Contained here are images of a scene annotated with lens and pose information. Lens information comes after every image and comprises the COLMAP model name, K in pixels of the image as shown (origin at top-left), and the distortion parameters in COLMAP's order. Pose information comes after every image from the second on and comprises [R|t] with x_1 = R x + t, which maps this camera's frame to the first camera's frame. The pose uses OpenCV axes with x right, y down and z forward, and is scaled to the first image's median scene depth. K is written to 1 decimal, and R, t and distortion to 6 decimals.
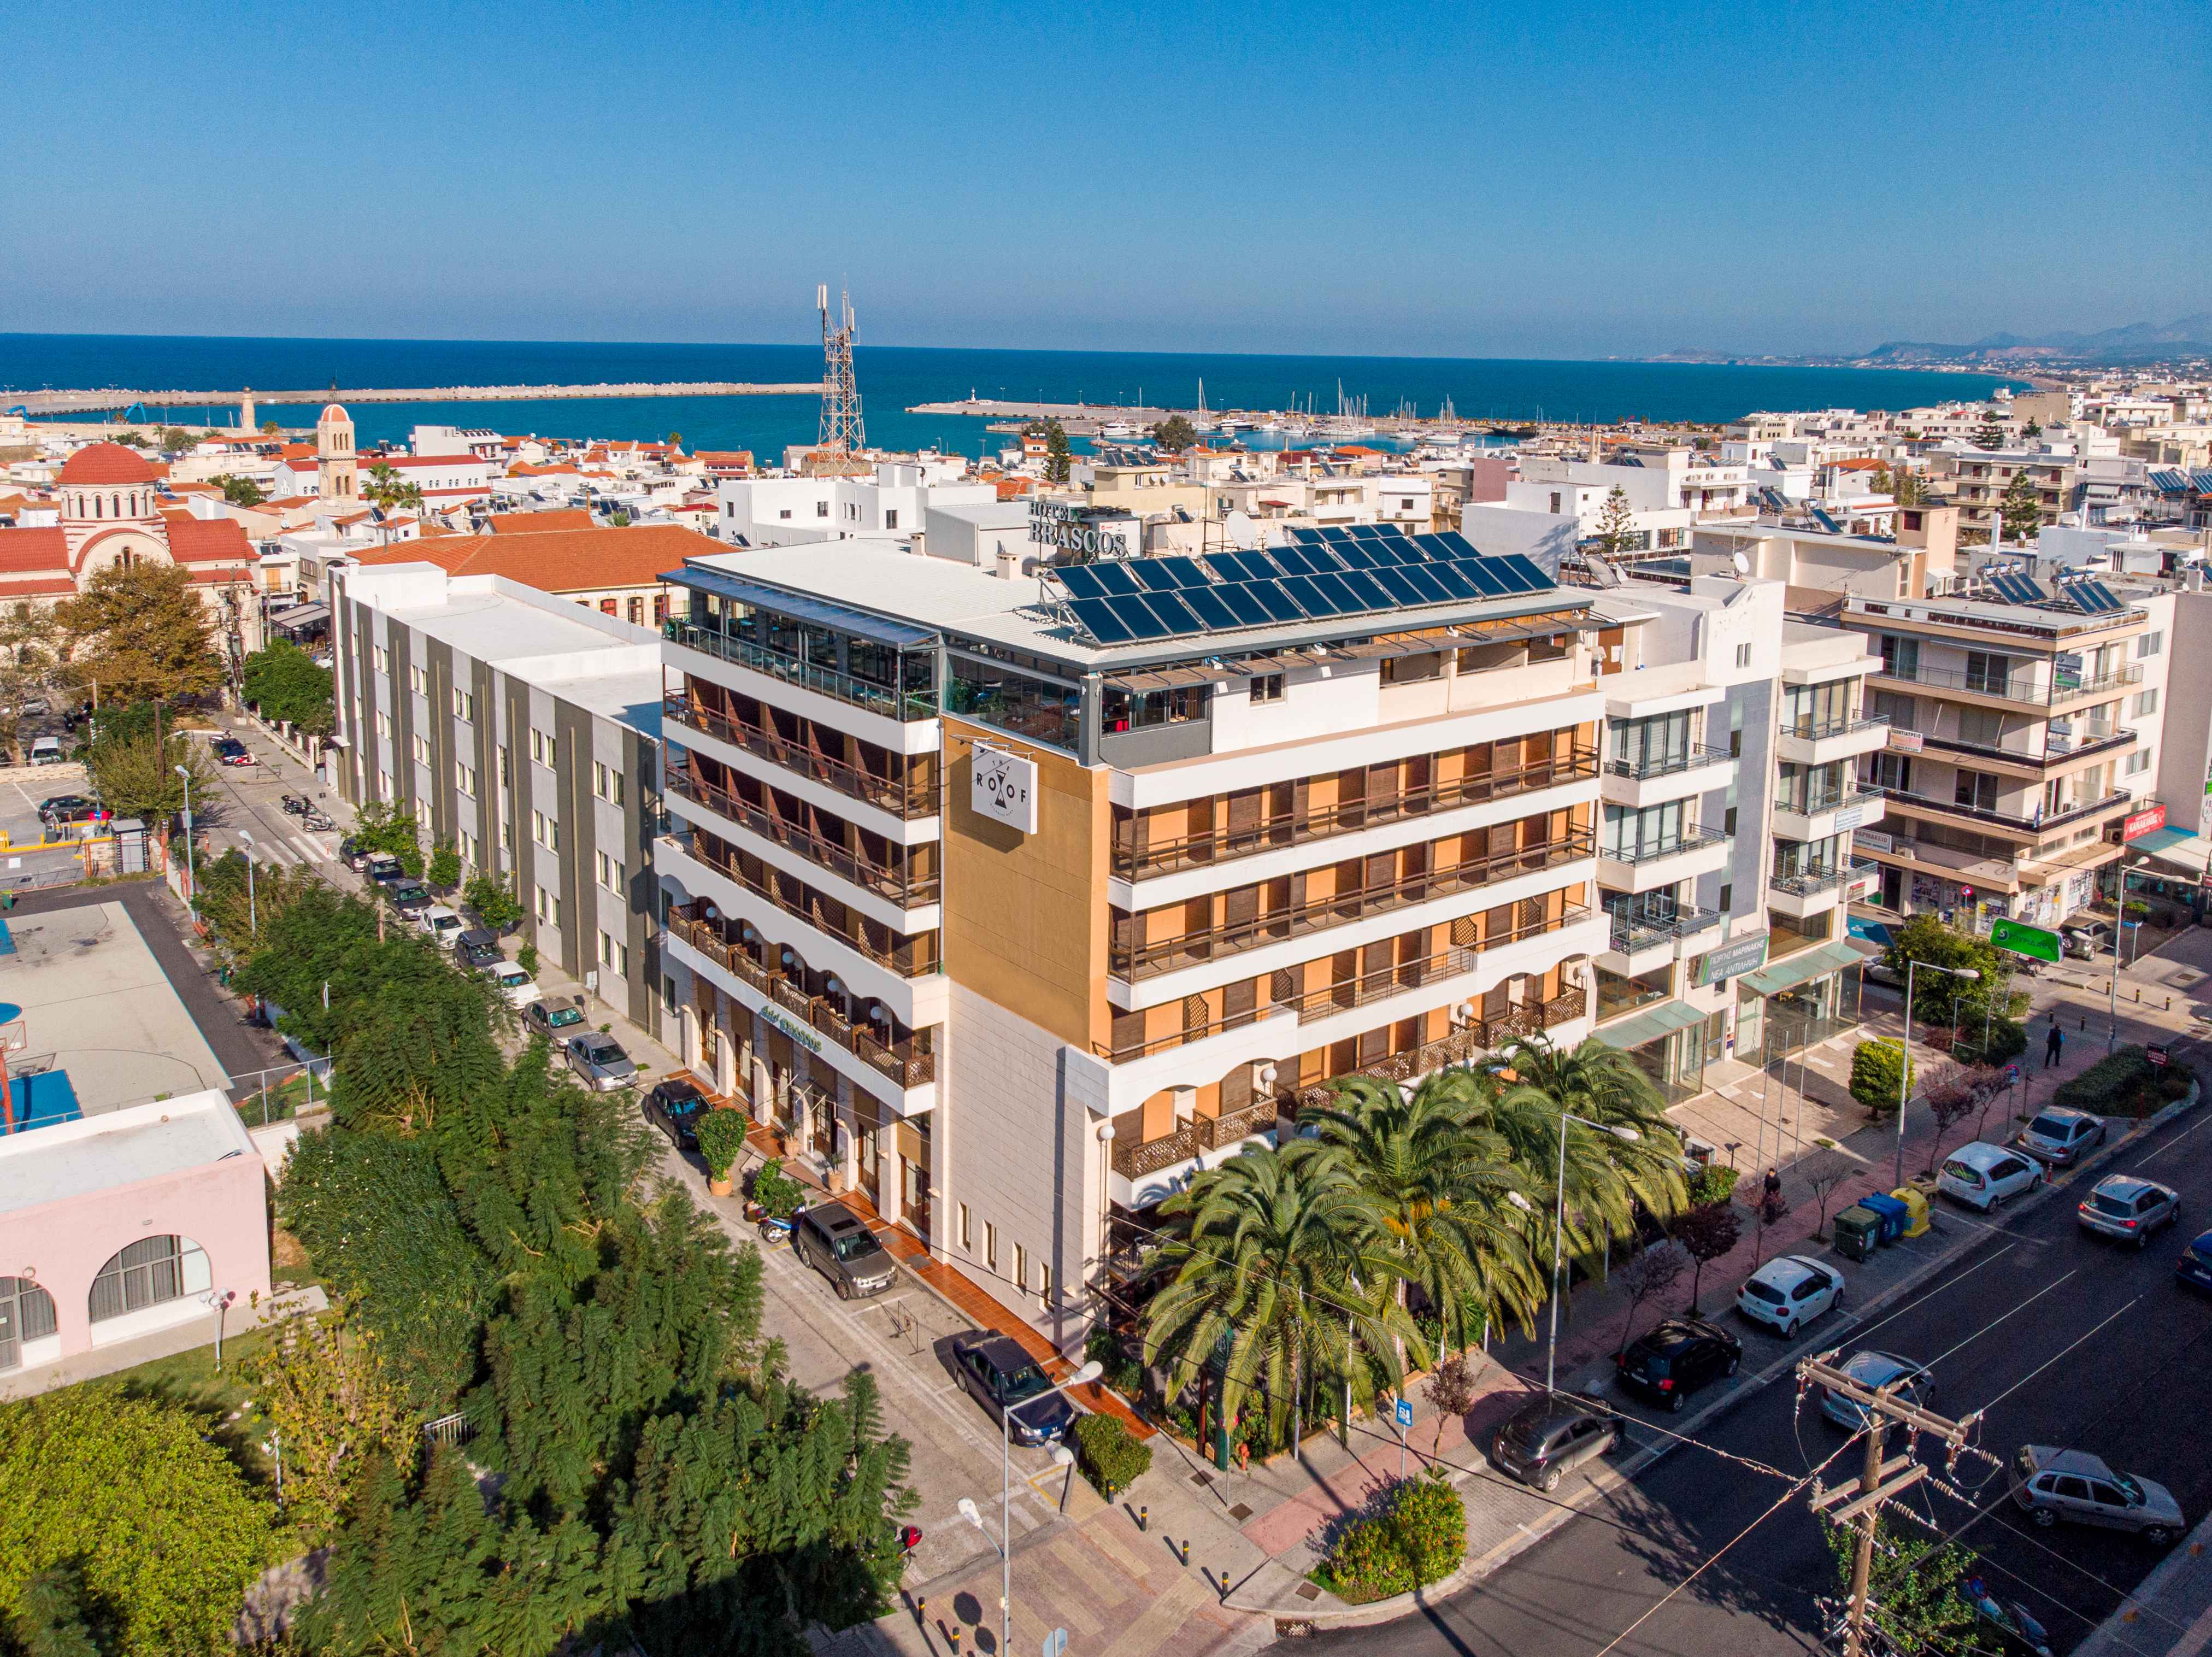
lens RADIAL K [[1690.9, 0, 1106.0], [0, 1690.9, 828.5], [0, 0, 1]] dist [0.006275, -0.000348]
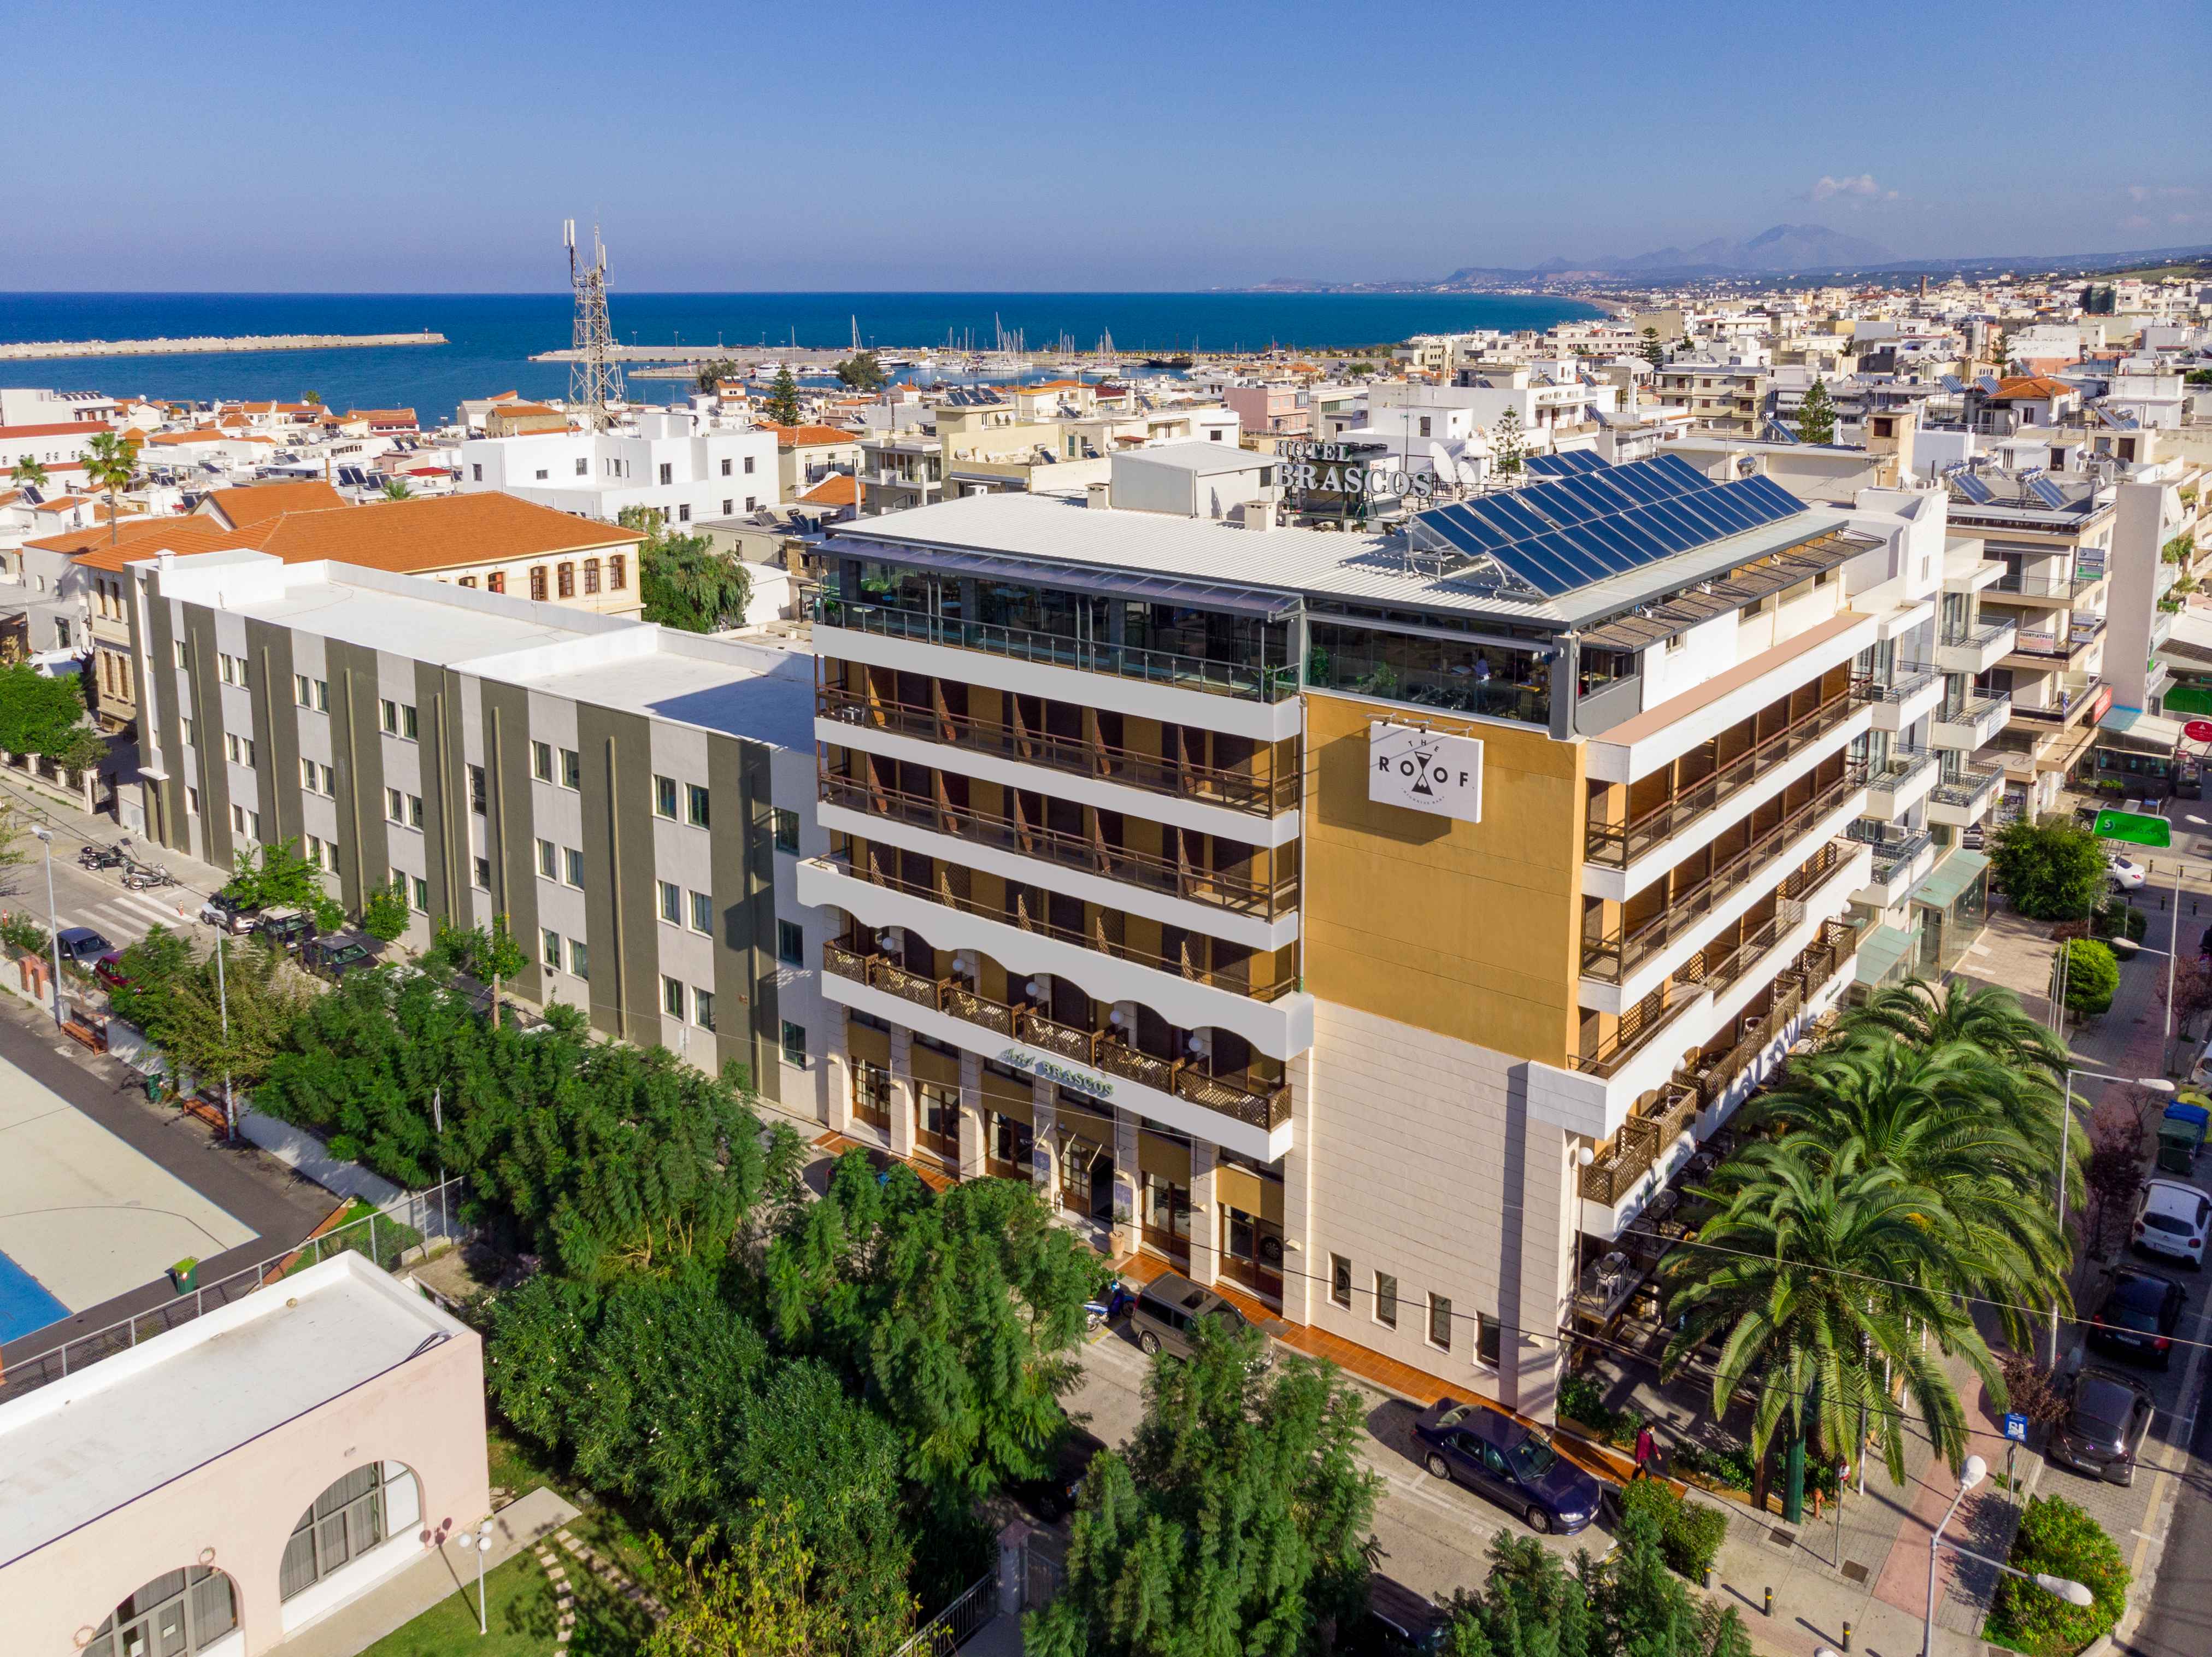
lens RADIAL K [[1704.9, 0, 1105.8], [0, 1704.9, 757.3], [0, 0, 1]] dist [-0.032005, 0.098079]
pose [[0.969009, -0.084779, 0.232020, -0.260007], [0.086278, 0.996264, 0.003696, -0.030092], [-0.231466, 0.016436, 0.972704, 0.121666]]
